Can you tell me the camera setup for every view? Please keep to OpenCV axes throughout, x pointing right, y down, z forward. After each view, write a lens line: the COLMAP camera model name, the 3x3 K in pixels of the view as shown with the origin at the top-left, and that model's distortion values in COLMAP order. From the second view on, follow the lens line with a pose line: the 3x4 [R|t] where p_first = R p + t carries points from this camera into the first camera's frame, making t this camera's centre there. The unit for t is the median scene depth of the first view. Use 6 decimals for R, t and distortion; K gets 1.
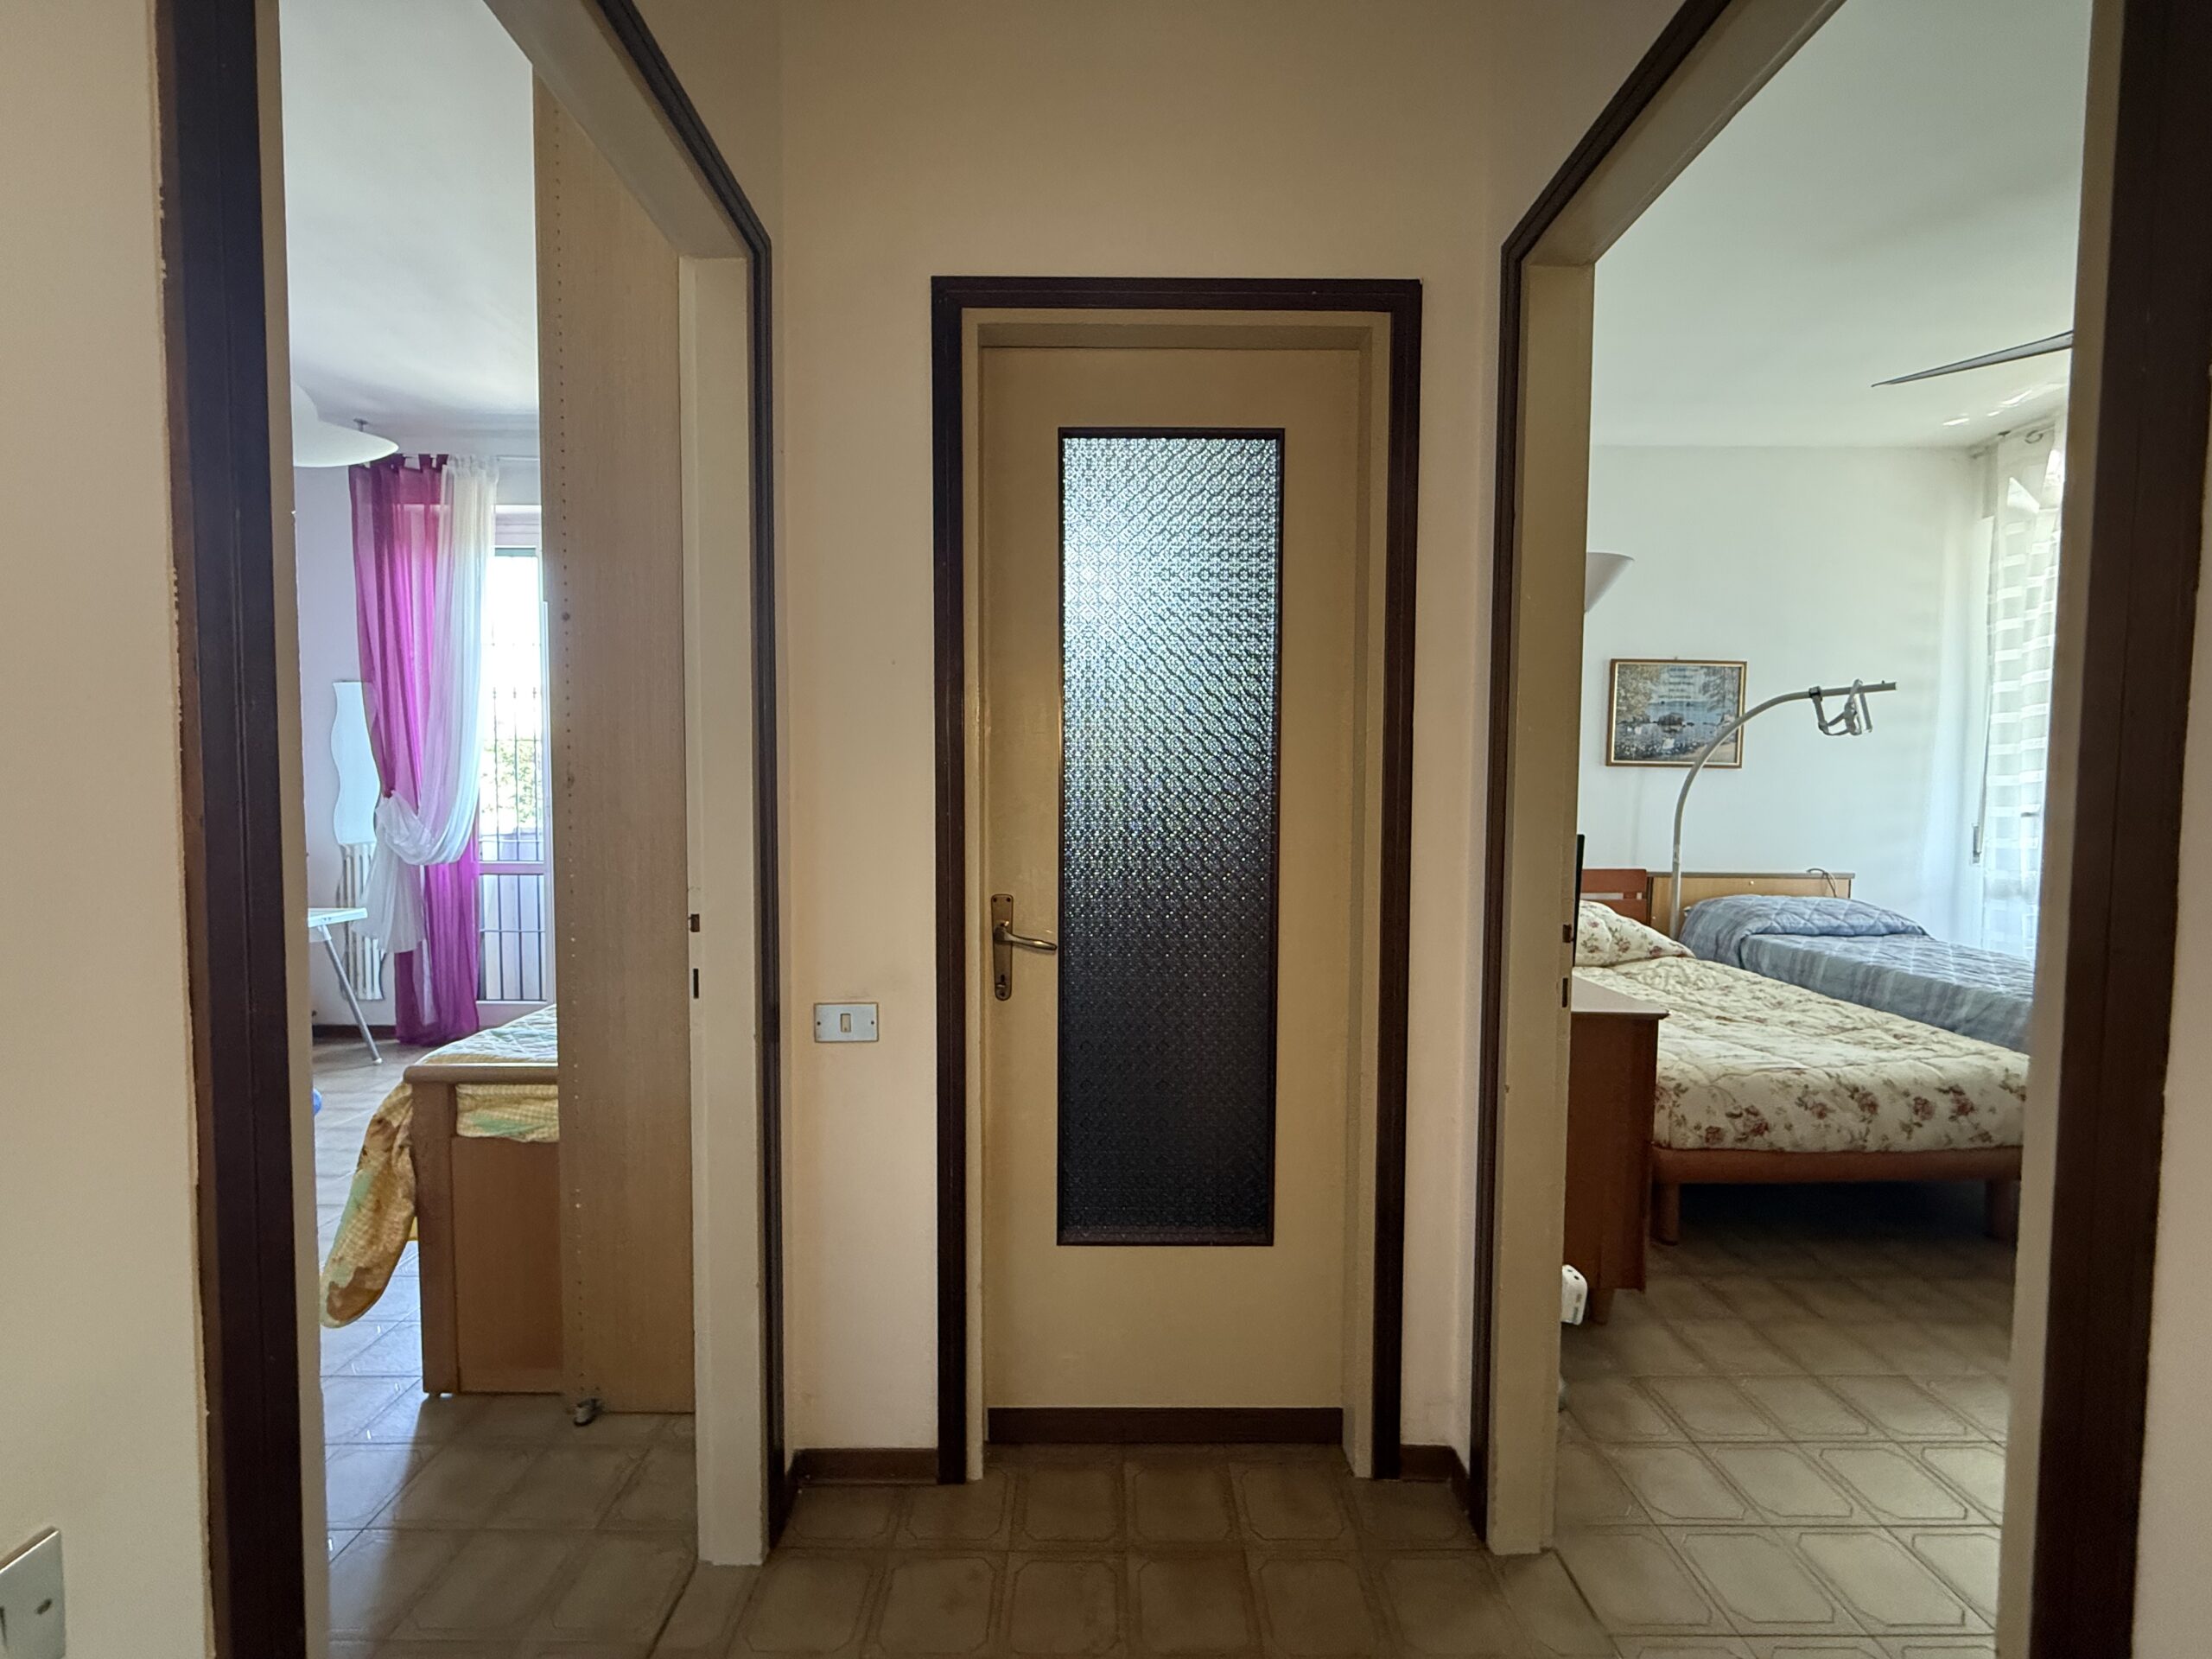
lens RADIAL K [[880.4, 0, 1104.4], [0, 880.4, 830.6], [0, 0, 1]] dist [-0.000904, 0.000016]
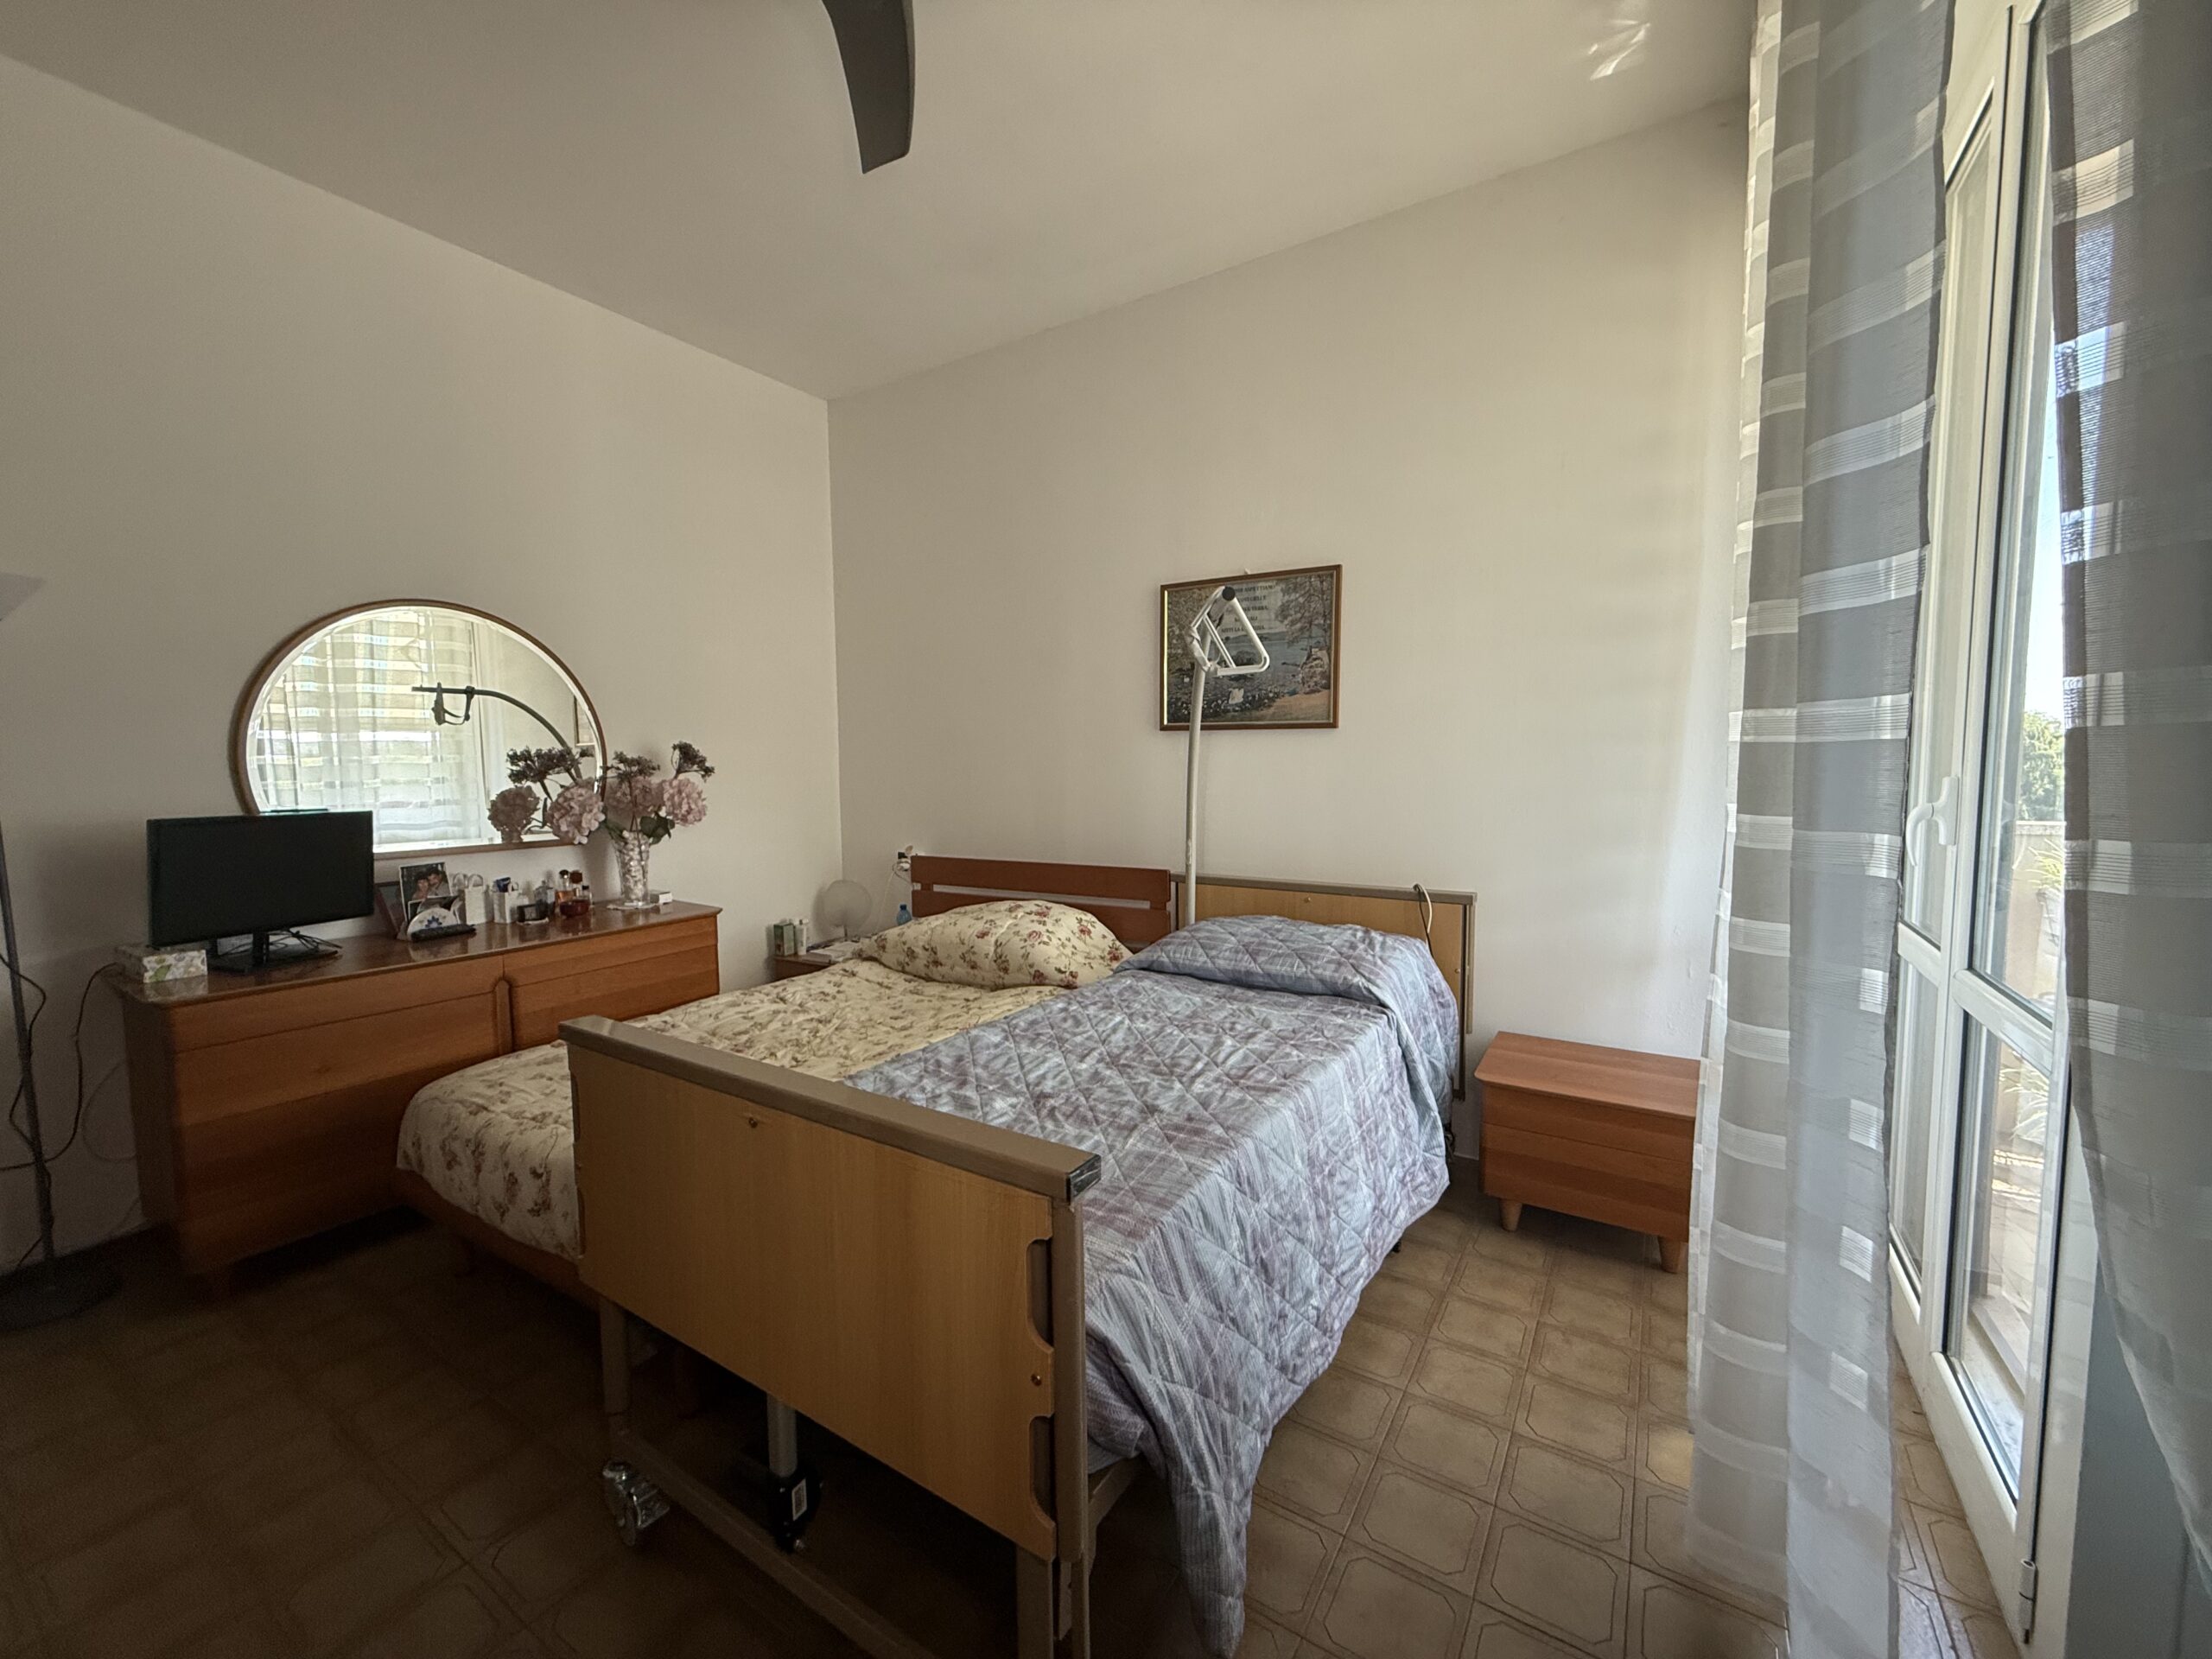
lens RADIAL K [[880.4, 0, 1105.9], [0, 880.4, 830.7], [0, 0, 1]] dist [-0.000904, 0.000016]
pose [[0.839067, 0.030055, -0.543197, 0.946766], [-0.011092, 0.999210, 0.038153, -0.016481], [0.543915, -0.025988, 0.838738, 0.346430]]
